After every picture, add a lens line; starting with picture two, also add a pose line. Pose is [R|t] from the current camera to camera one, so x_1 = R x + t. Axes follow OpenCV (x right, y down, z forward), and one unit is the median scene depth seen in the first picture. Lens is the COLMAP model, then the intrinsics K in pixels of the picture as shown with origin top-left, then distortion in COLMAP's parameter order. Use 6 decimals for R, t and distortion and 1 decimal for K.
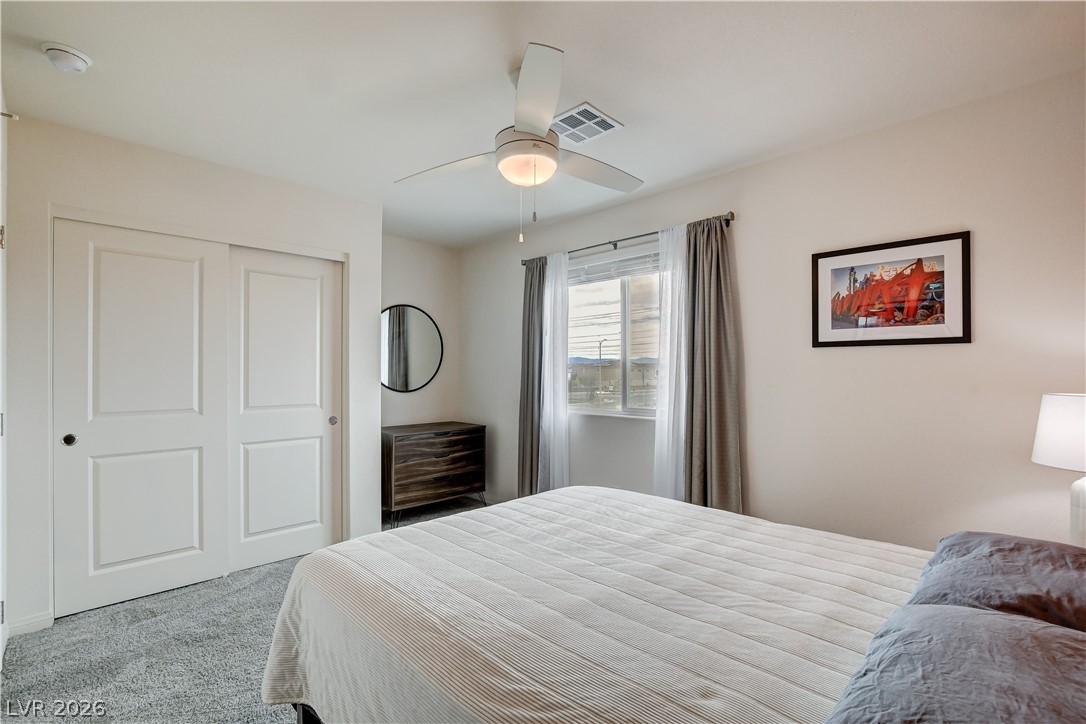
lens RADIAL K [[501.5, 0, 543.0], [0, 501.5, 362.0], [0, 0, 1]] dist [-0.001894, -0.000347]
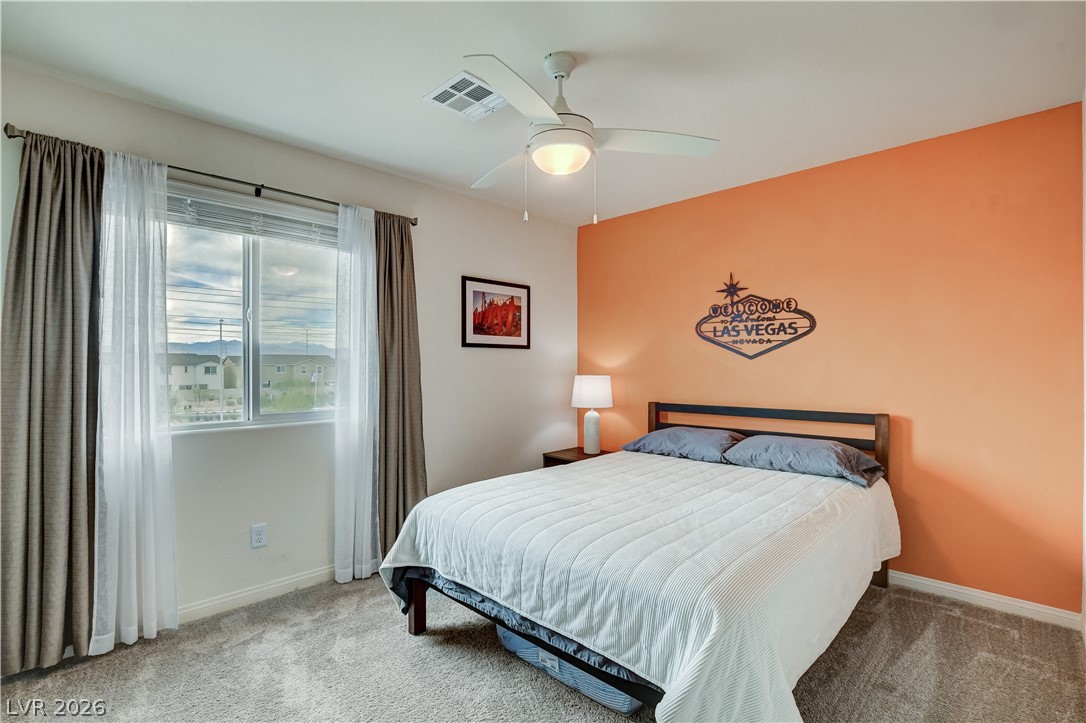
lens RADIAL K [[501.5, 0, 543.0], [0, 501.5, 361.5], [0, 0, 1]] dist [-0.001894, -0.000347]
pose [[-0.002827, 0.008979, 0.999956, -0.787794], [-0.011332, 0.999895, -0.009011, 0.018733], [-0.999932, -0.011357, -0.002725, 0.810359]]
